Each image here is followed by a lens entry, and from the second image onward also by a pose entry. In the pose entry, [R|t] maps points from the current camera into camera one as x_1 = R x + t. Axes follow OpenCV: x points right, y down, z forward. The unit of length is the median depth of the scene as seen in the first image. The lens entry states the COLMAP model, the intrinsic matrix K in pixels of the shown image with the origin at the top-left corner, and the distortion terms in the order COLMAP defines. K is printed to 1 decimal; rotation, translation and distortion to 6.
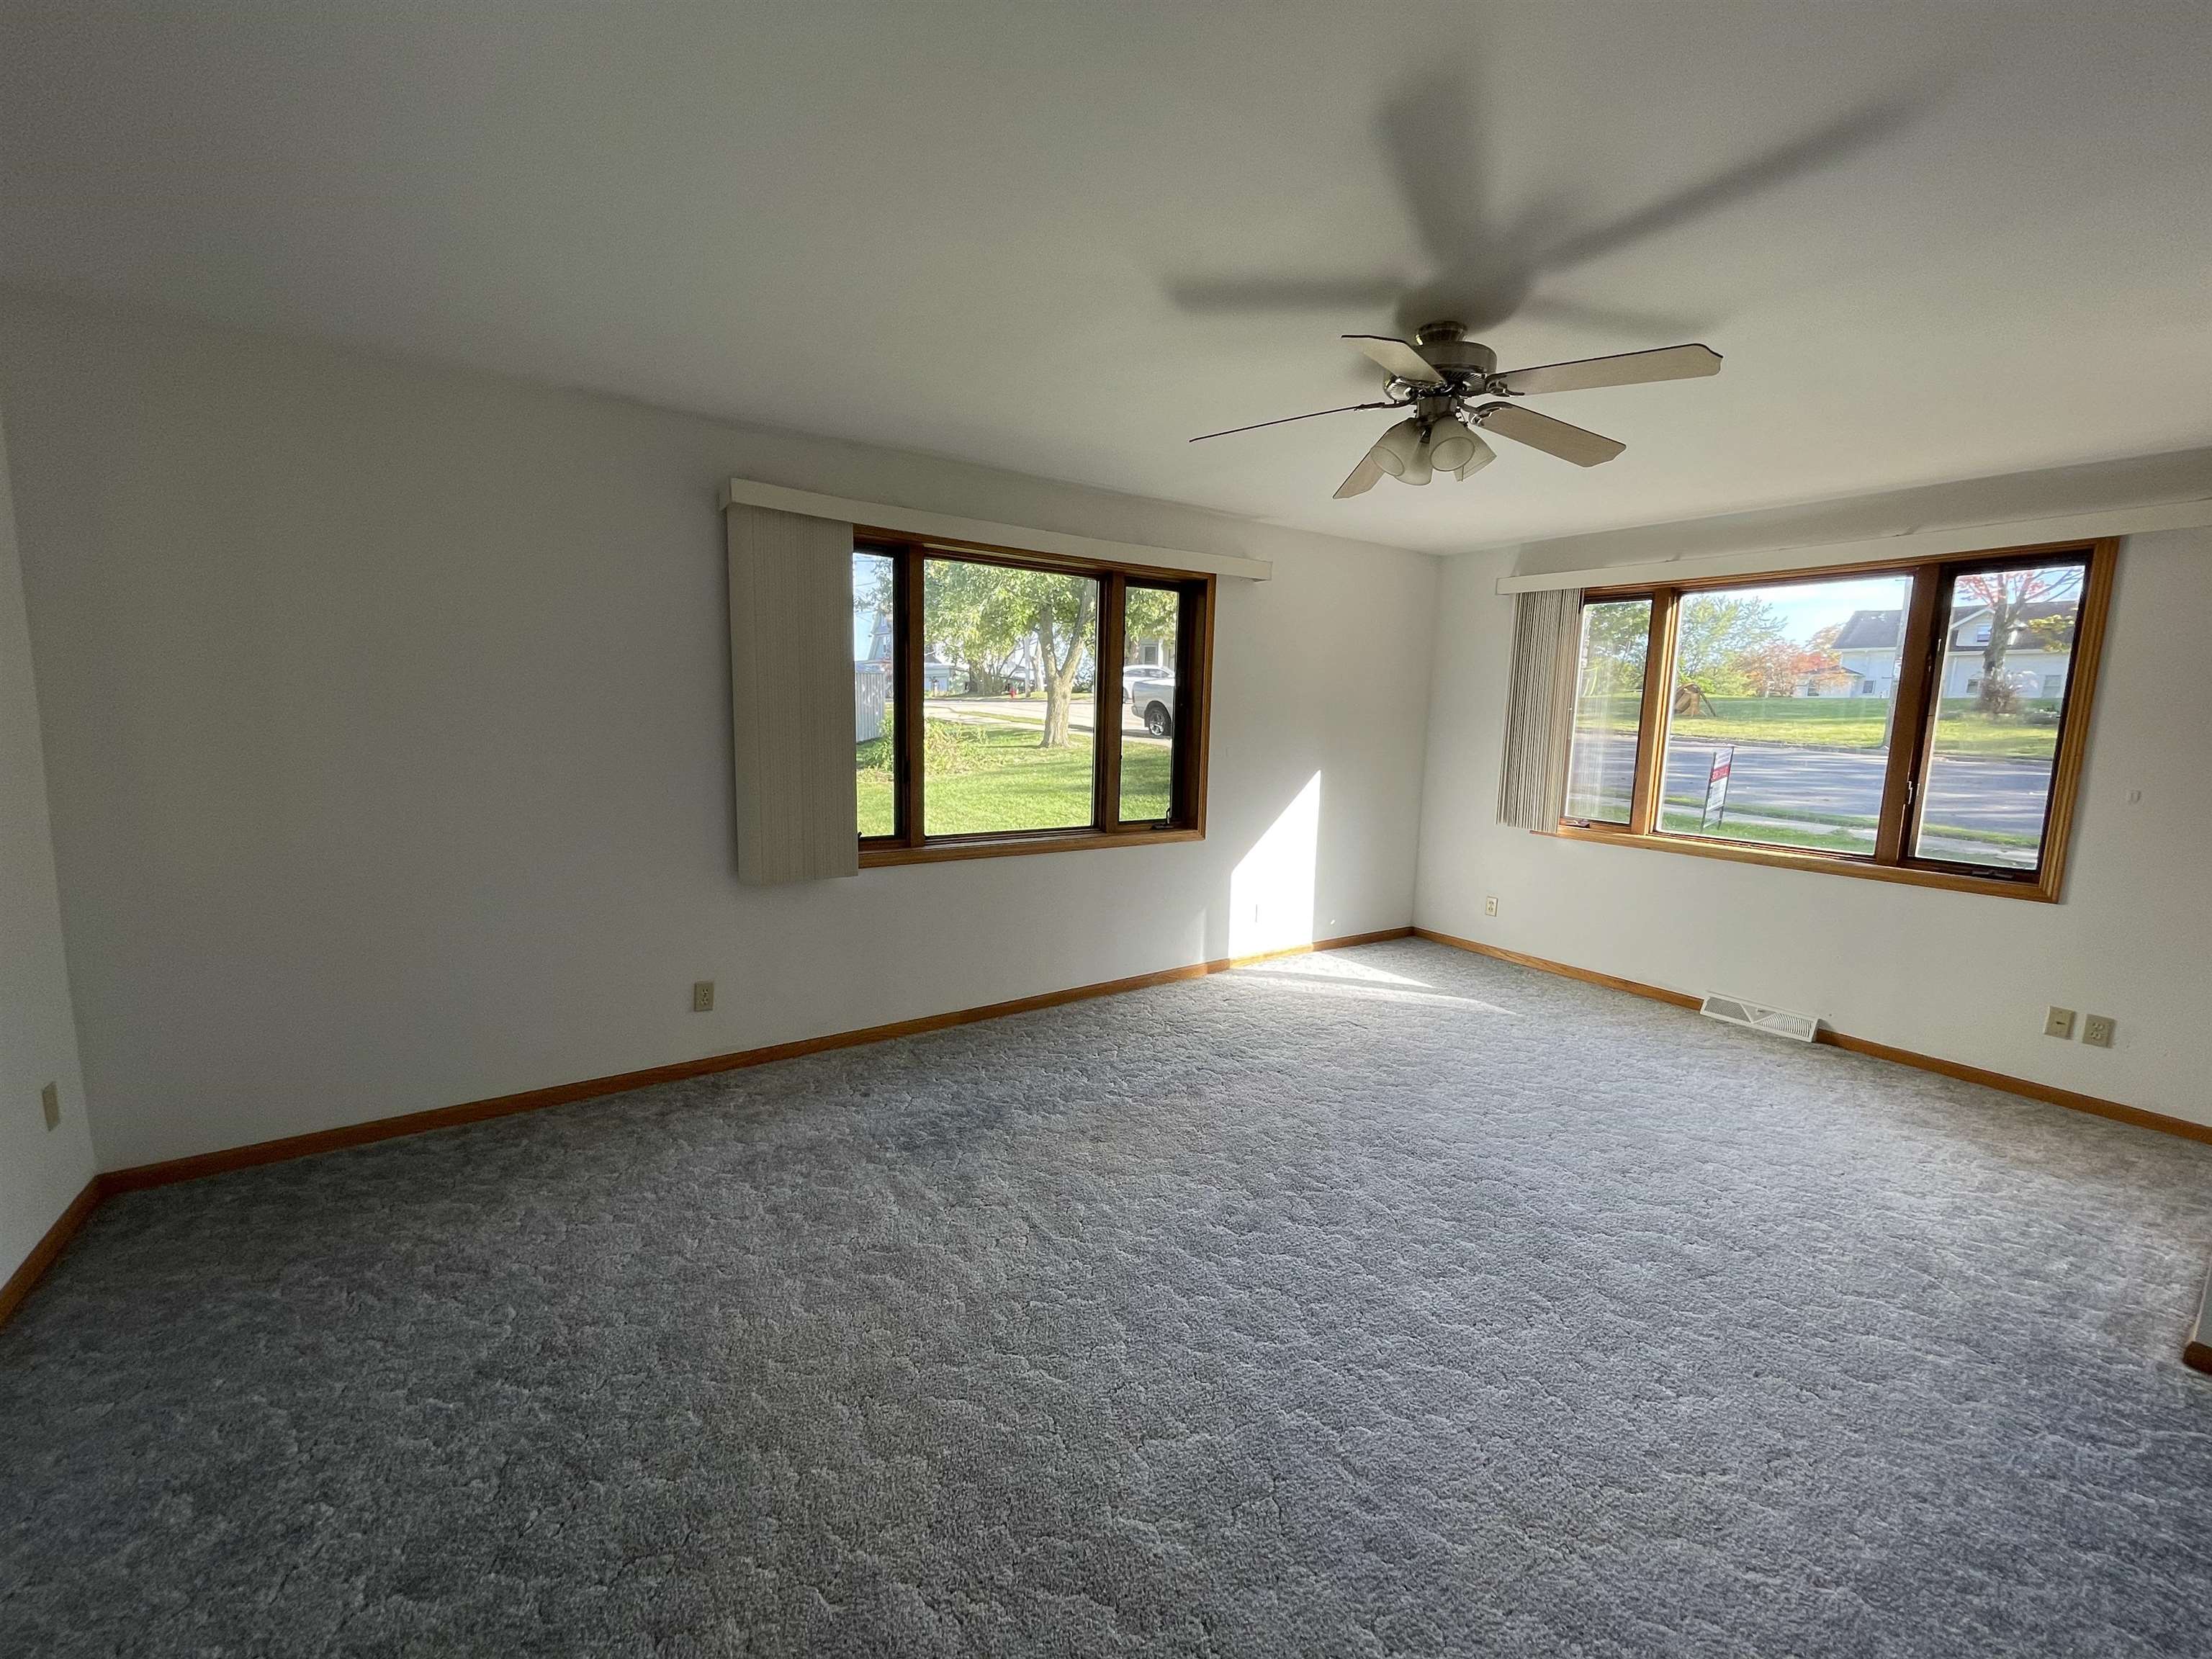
lens RADIAL K [[890.8, 0, 1106.0], [0, 890.8, 829.5], [0, 0, 1]] dist [-0.013683, -0.000577]
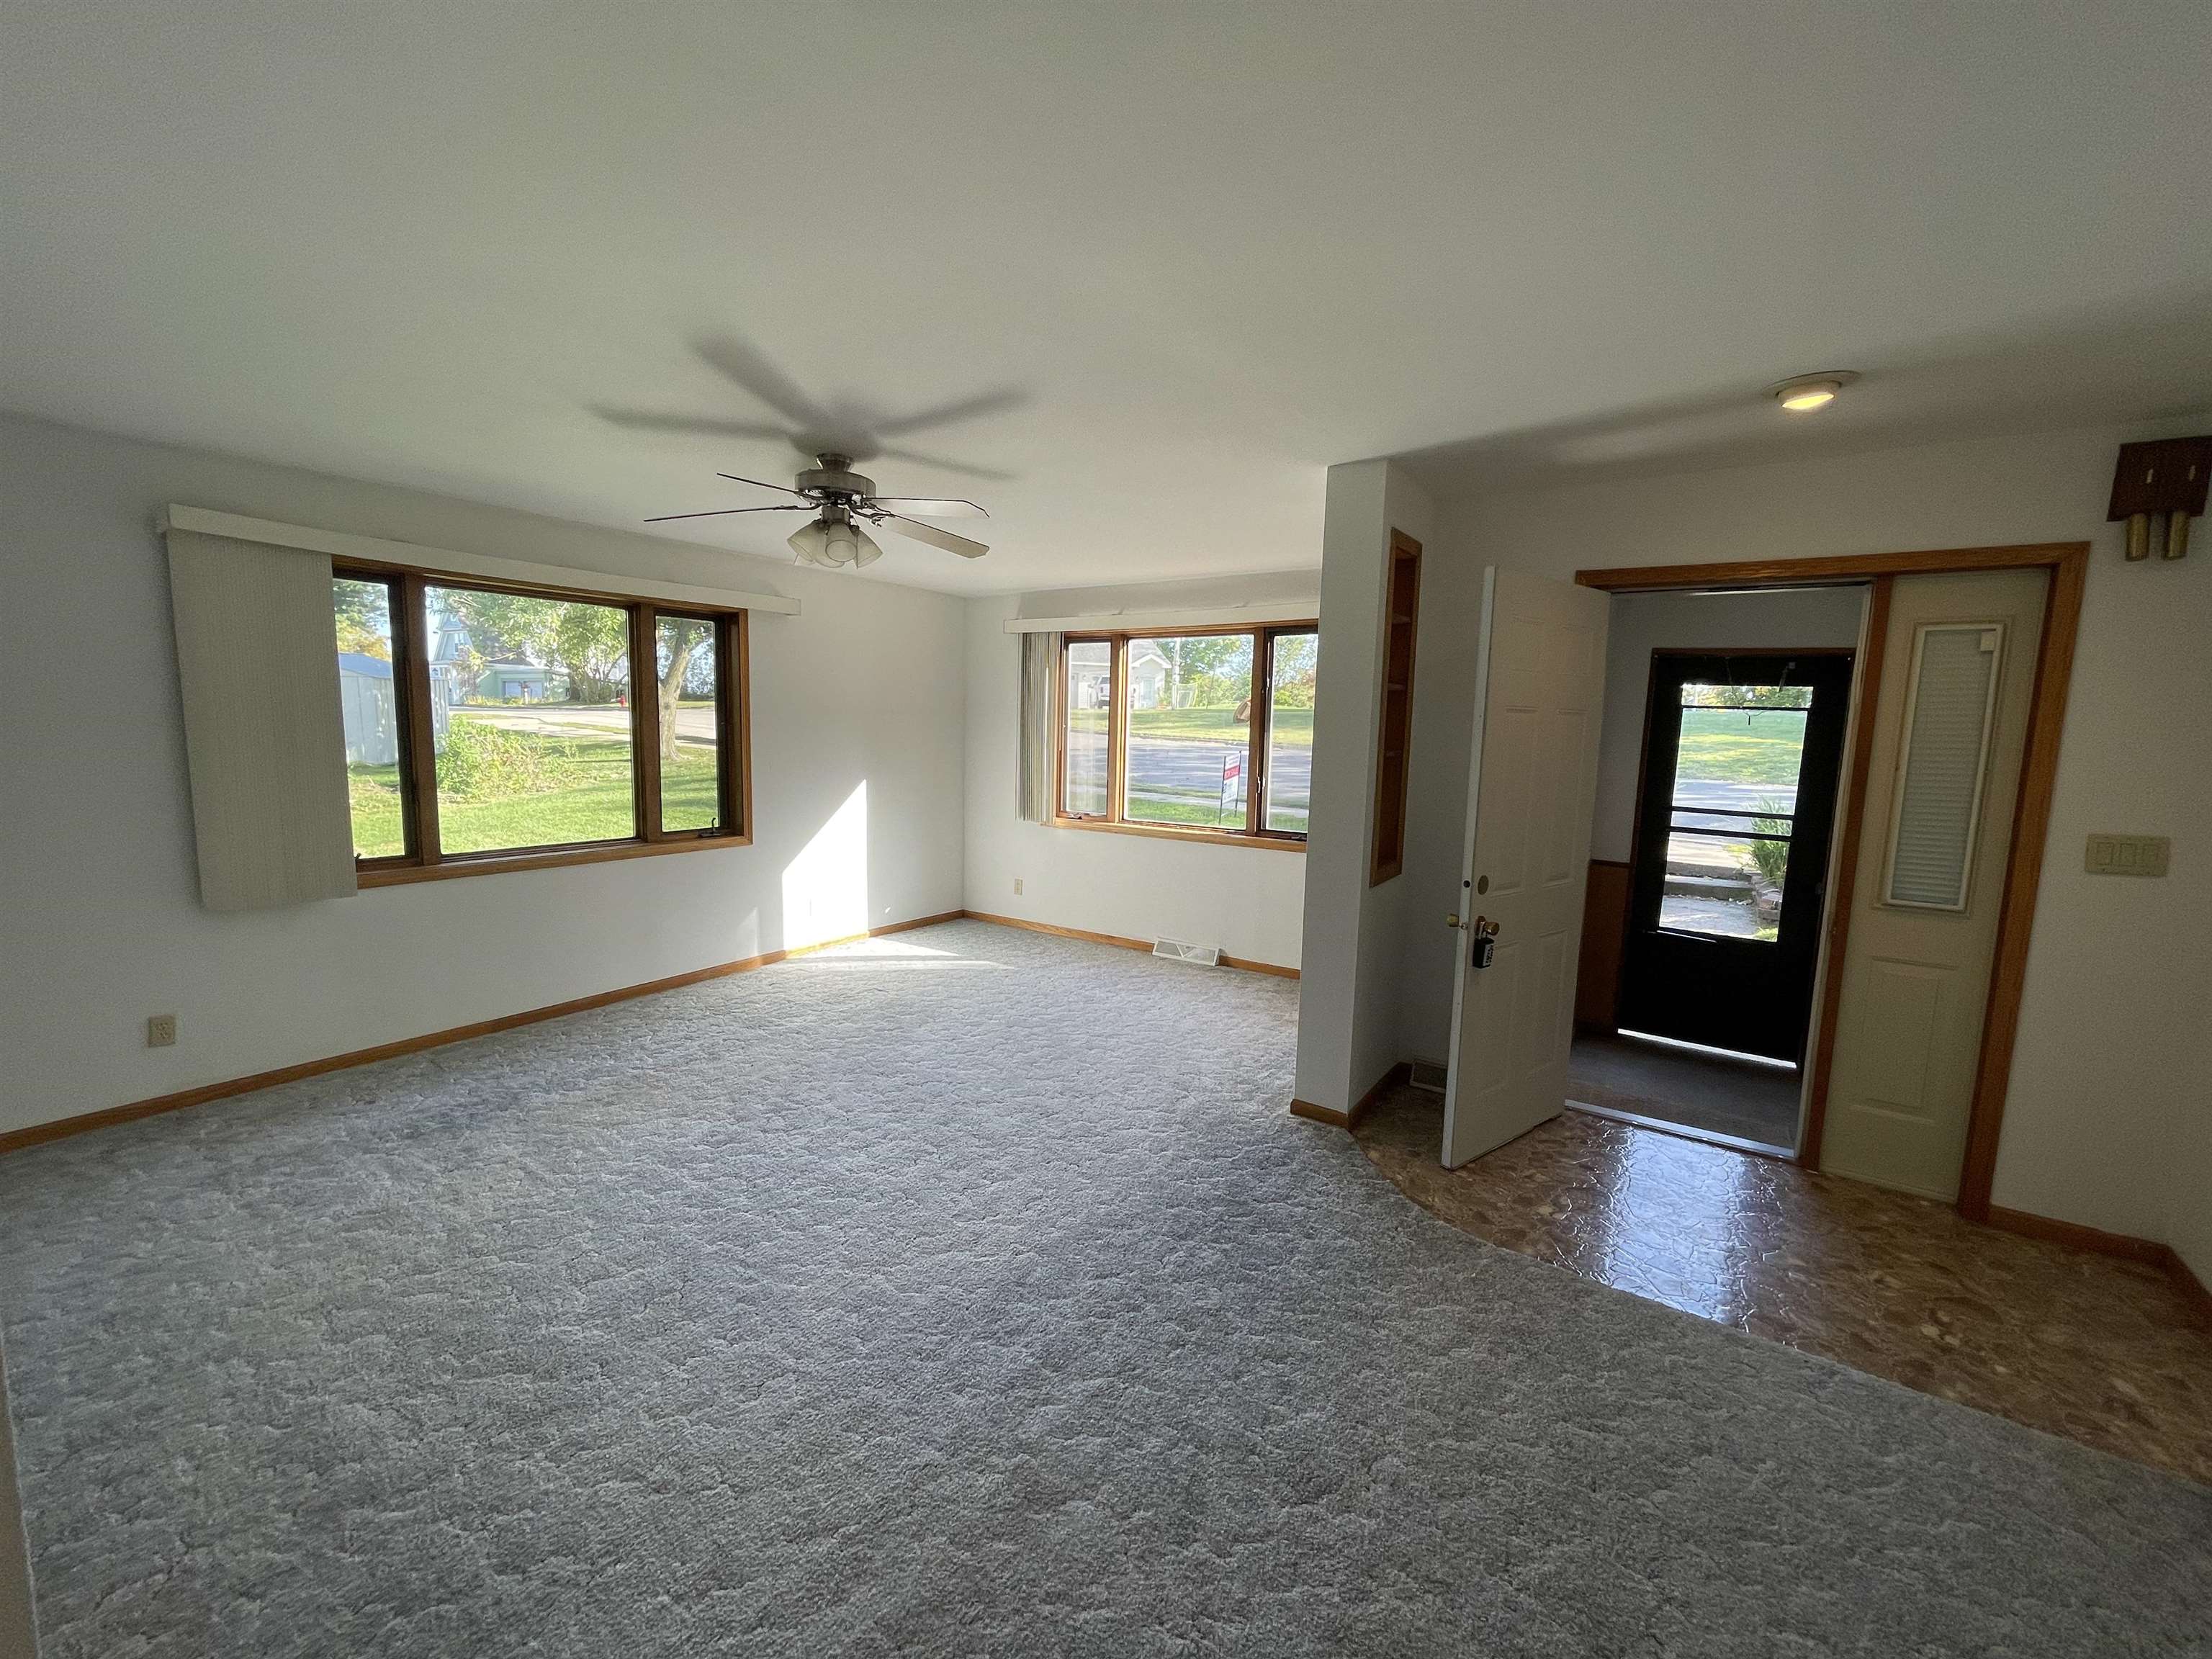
lens RADIAL K [[874.2, 0, 1106.0], [0, 874.2, 829.5], [0, 0, 1]] dist [-0.032202, 0.010872]
pose [[0.921205, -0.047489, 0.386169, 0.119527], [0.050383, 0.998727, 0.002631, 0.014398], [-0.385802, 0.017033, 0.922424, -0.211443]]
